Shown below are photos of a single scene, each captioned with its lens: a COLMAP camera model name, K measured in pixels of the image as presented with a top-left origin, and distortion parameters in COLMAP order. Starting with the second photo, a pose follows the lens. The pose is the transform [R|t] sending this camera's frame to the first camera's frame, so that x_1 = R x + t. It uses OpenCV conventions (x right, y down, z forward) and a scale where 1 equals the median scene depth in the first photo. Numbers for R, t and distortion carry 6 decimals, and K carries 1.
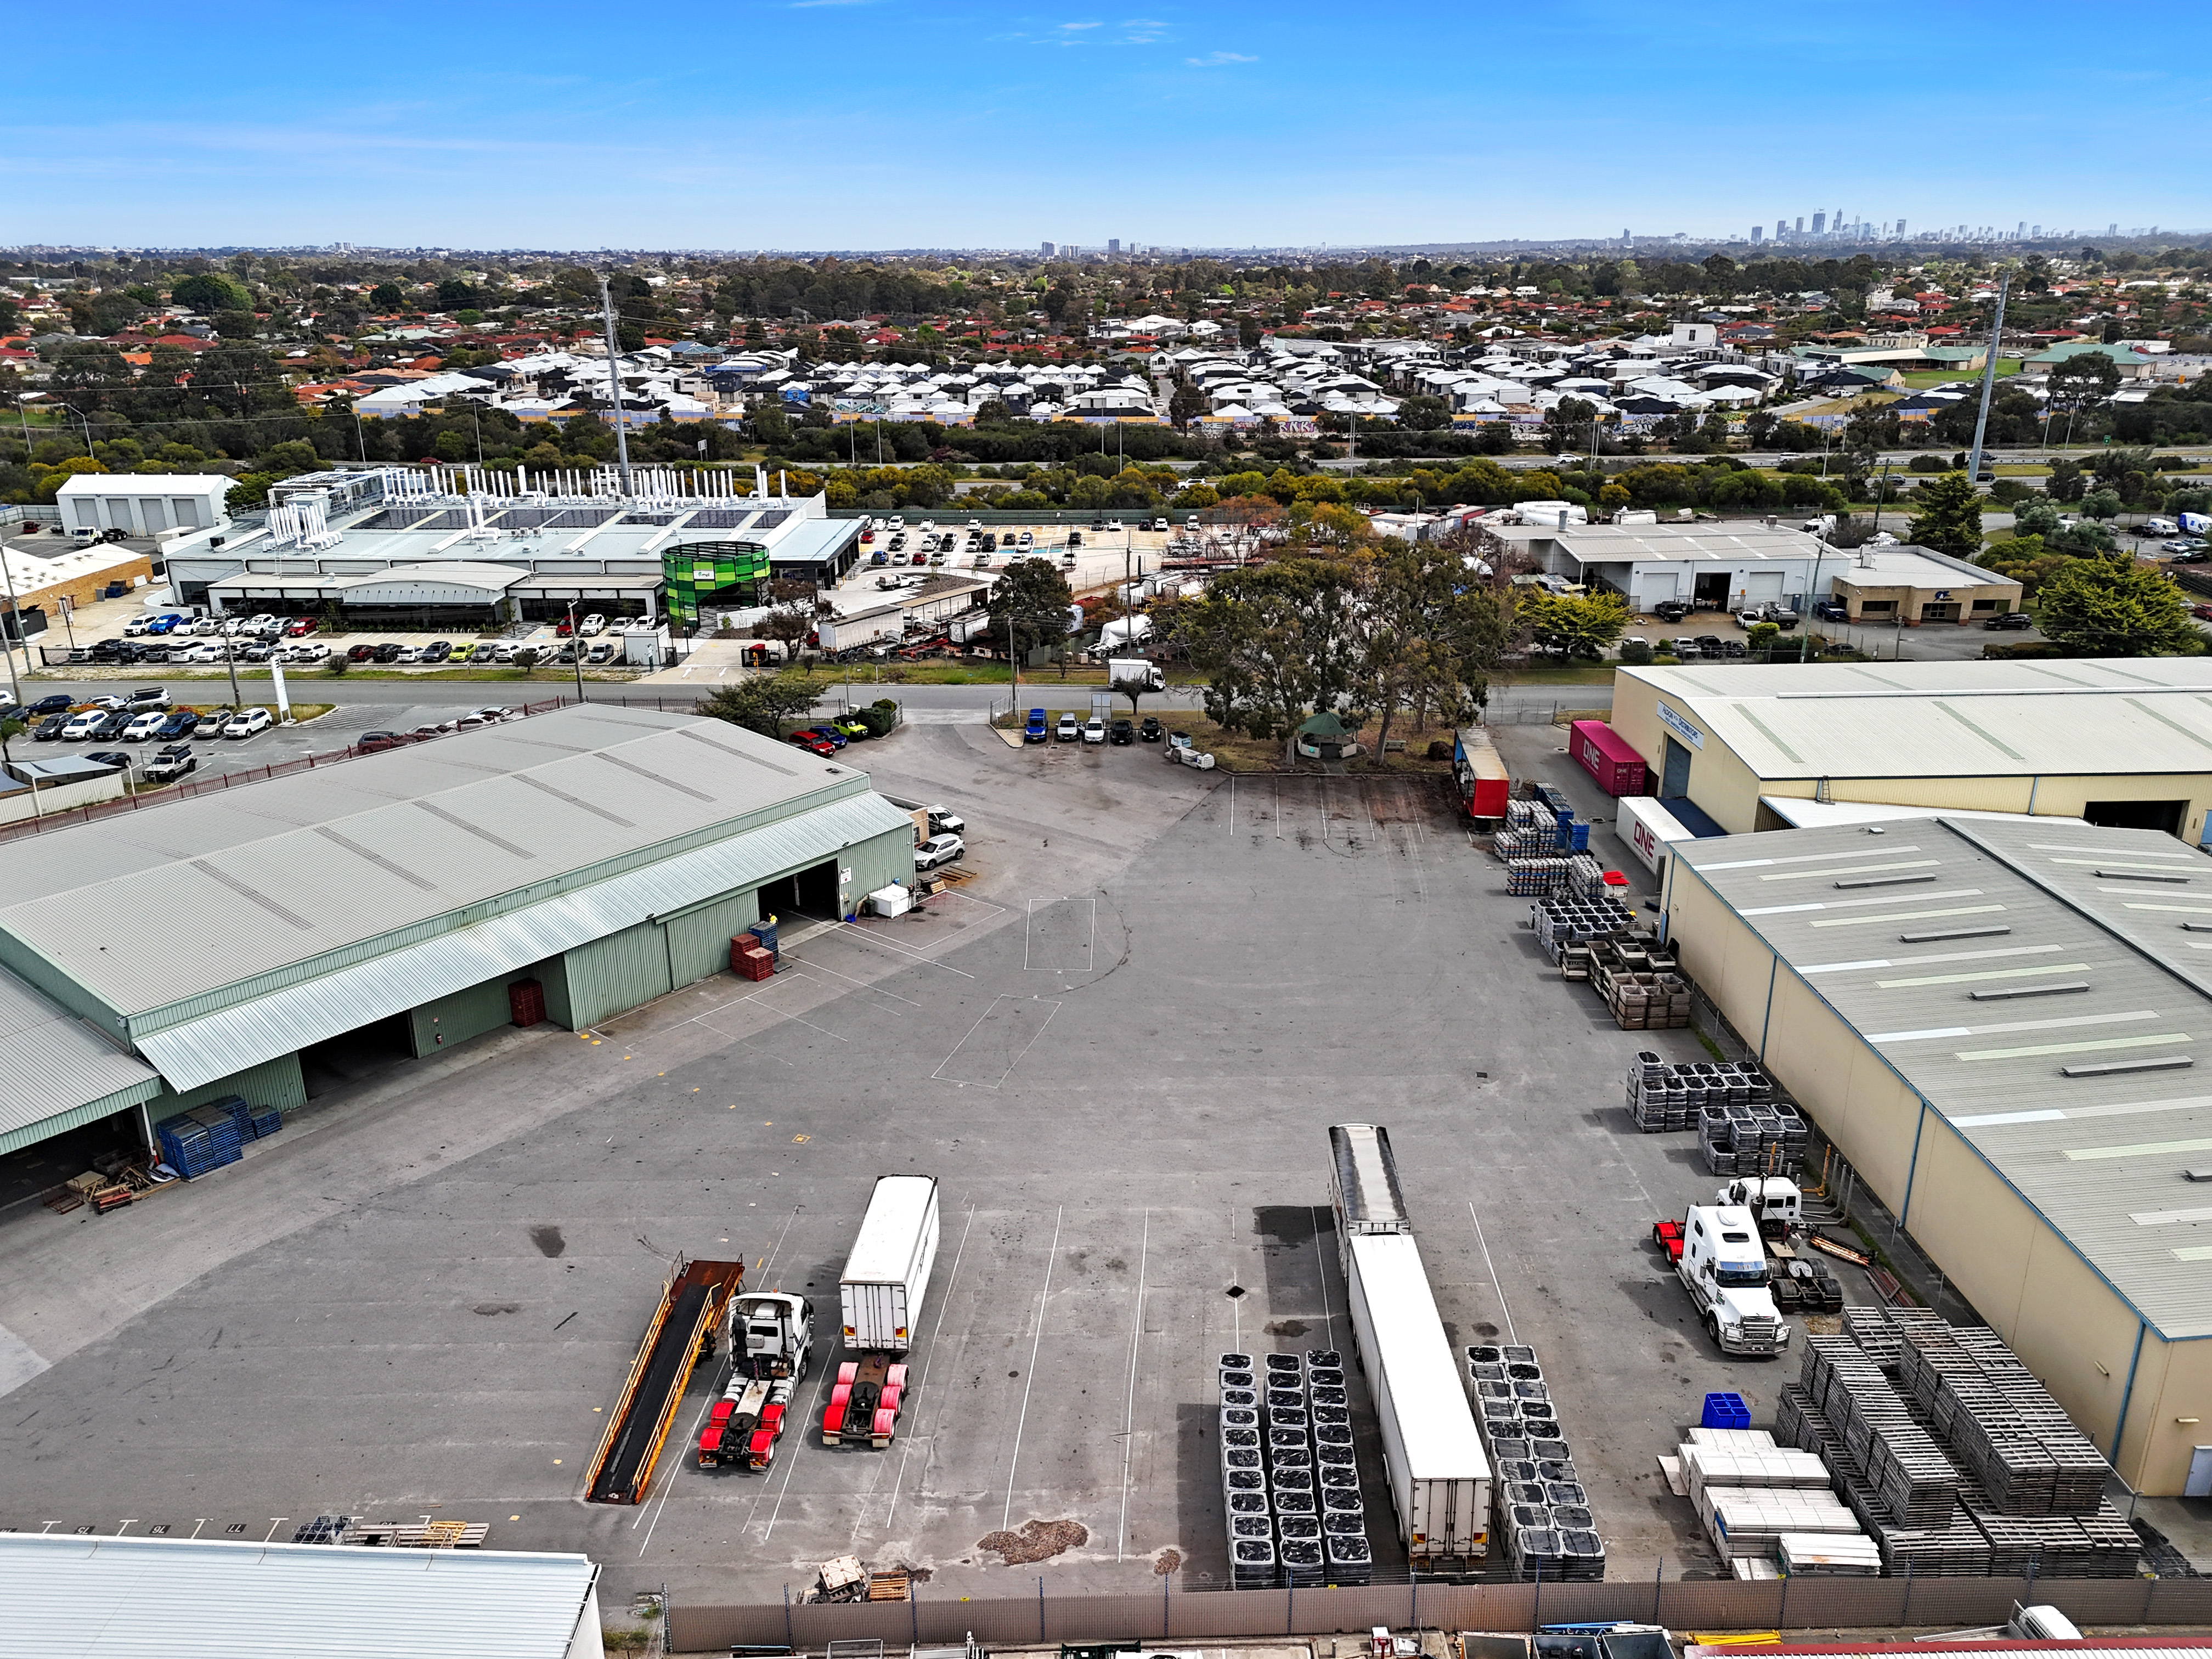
lens RADIAL K [[1643.5, 0, 1112.1], [0, 1643.5, 829.1], [0, 0, 1]] dist [0.087186, -0.076461]
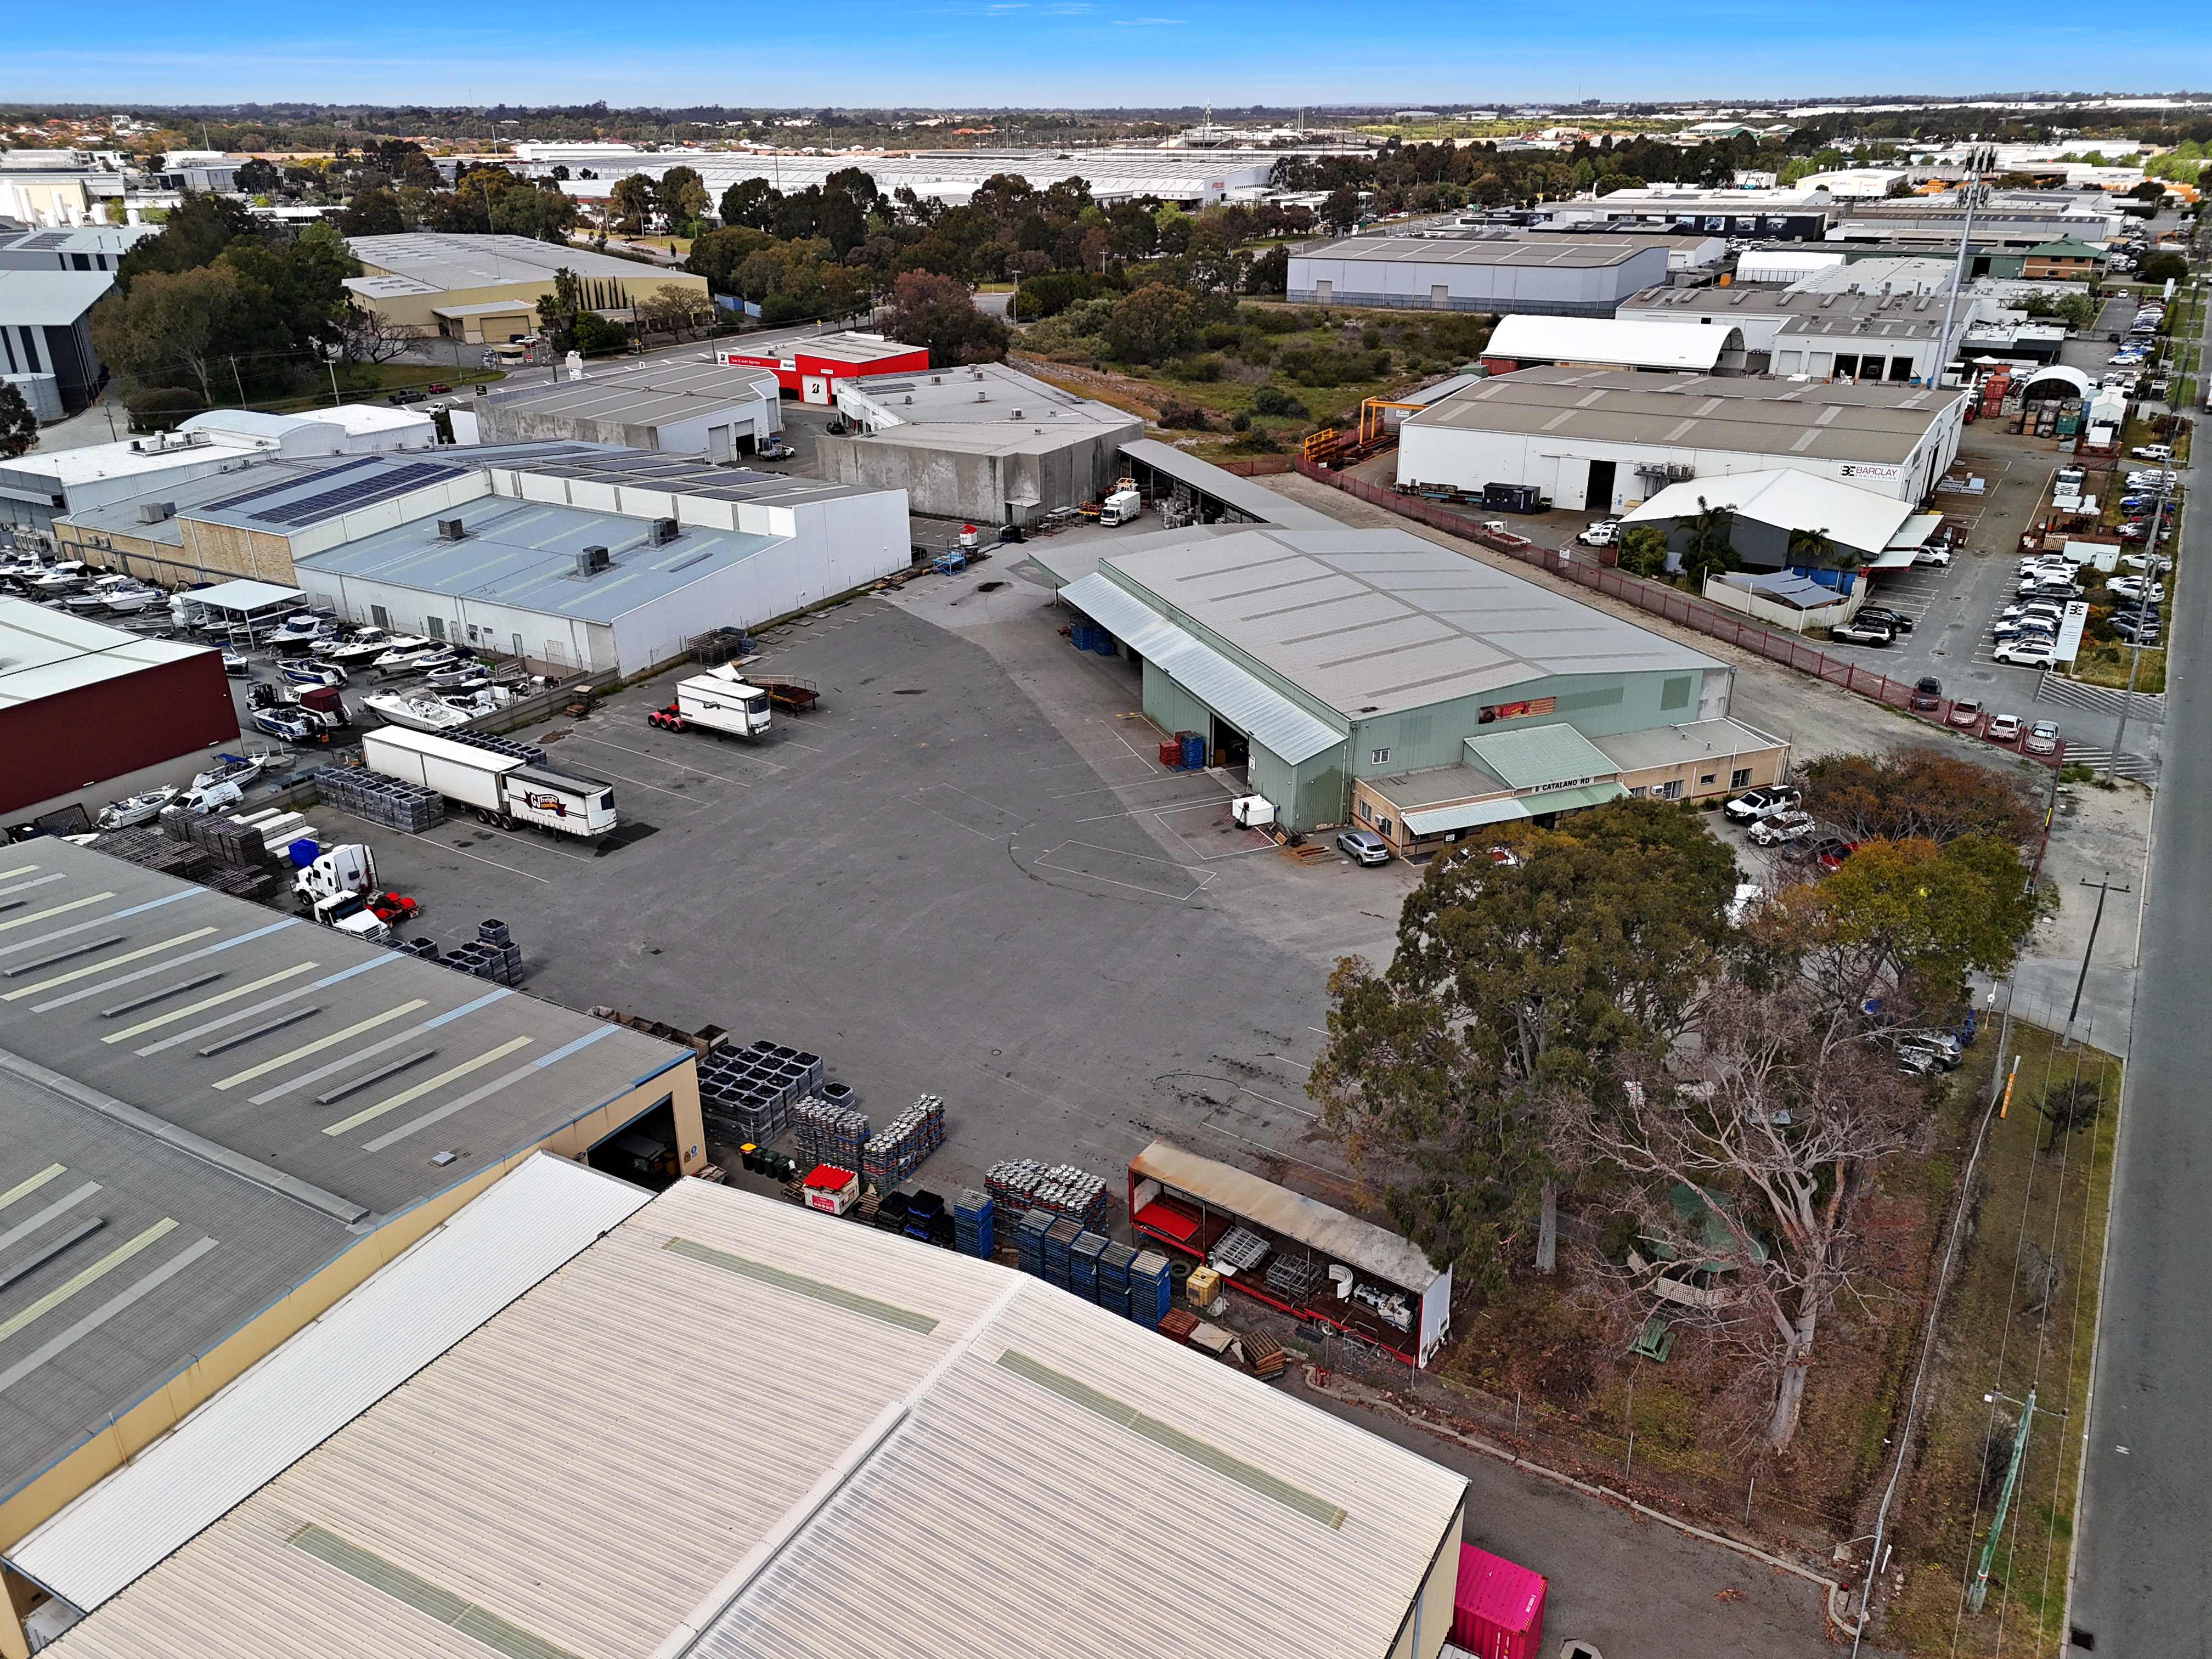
lens RADIAL K [[1653.8, 0, 1111.3], [0, 1653.8, 828.3], [0, 0, 1]] dist [0.084197, -0.070352]
pose [[-0.519572, 0.347093, -0.780751, 0.860541], [-0.274890, 0.797285, 0.537376, -0.568498], [0.809000, 0.493826, -0.318835, 1.481170]]
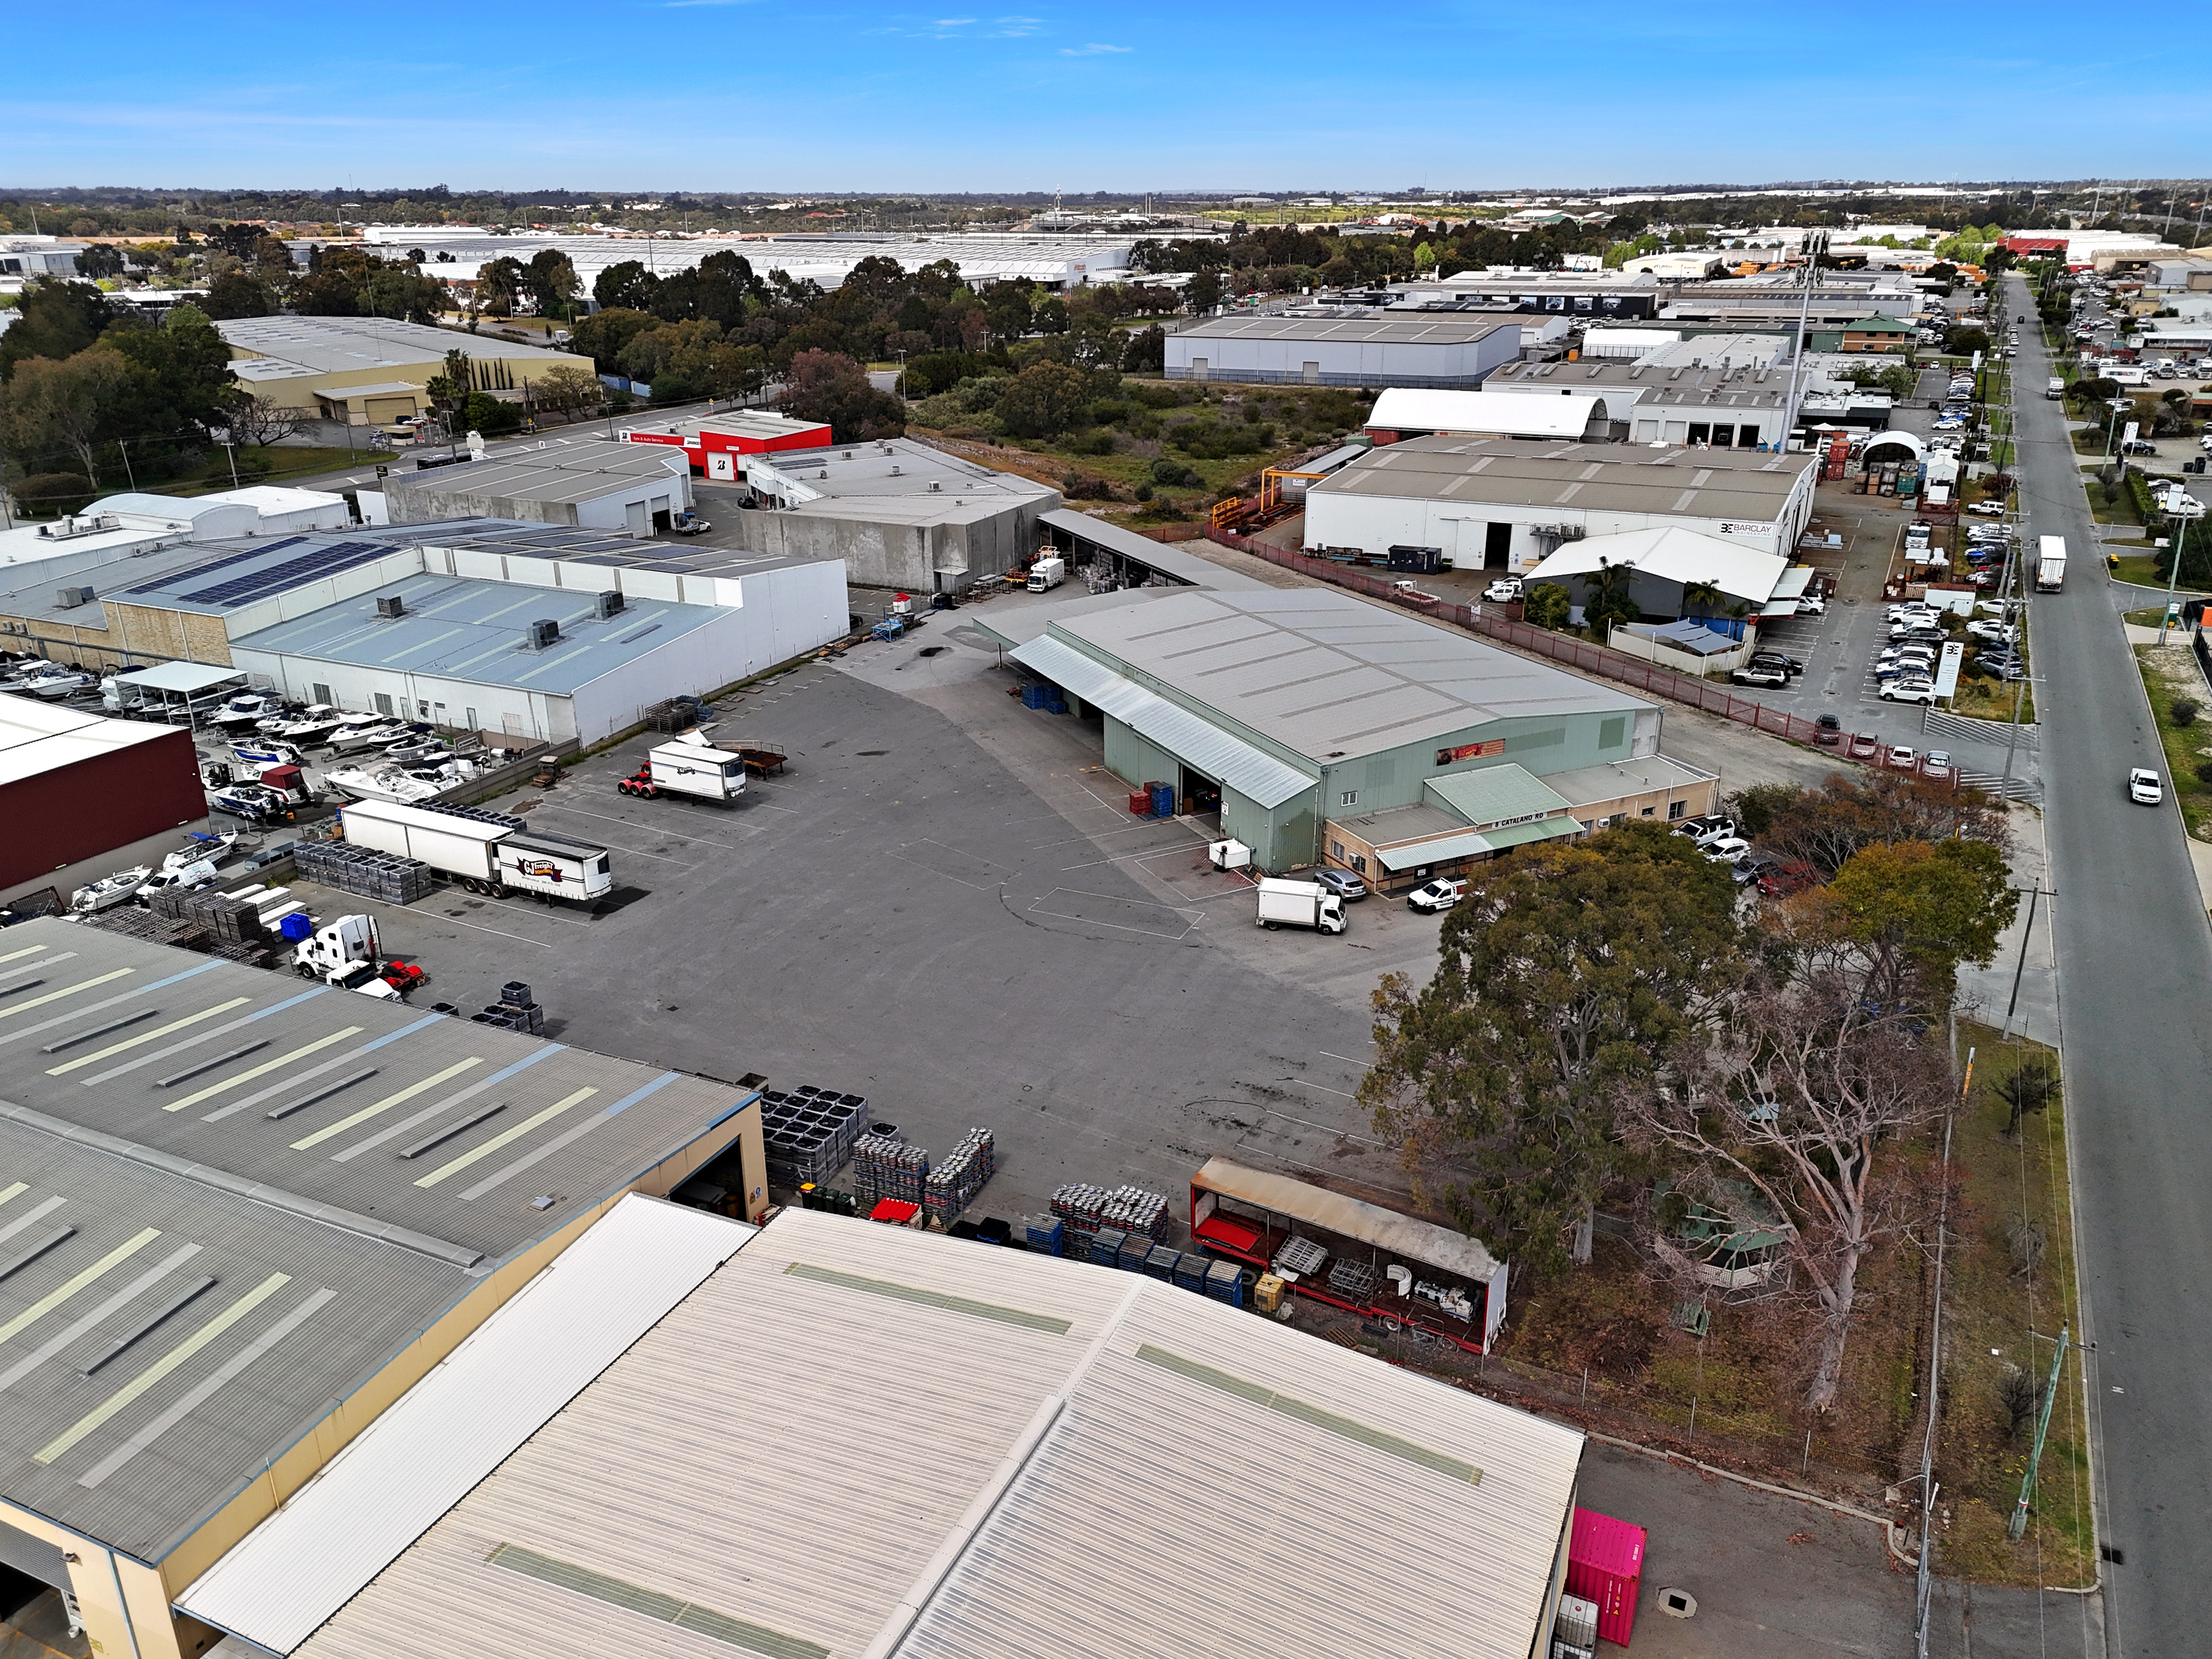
lens RADIAL K [[1643.5, 0, 1112.1], [0, 1643.5, 829.1], [0, 0, 1]] dist [0.087186, -0.076461]
pose [[-0.441949, 0.330014, -0.834129, 0.941704], [-0.289992, 0.827377, 0.480990, -0.551933], [0.848873, 0.454464, -0.269957, 1.426757]]
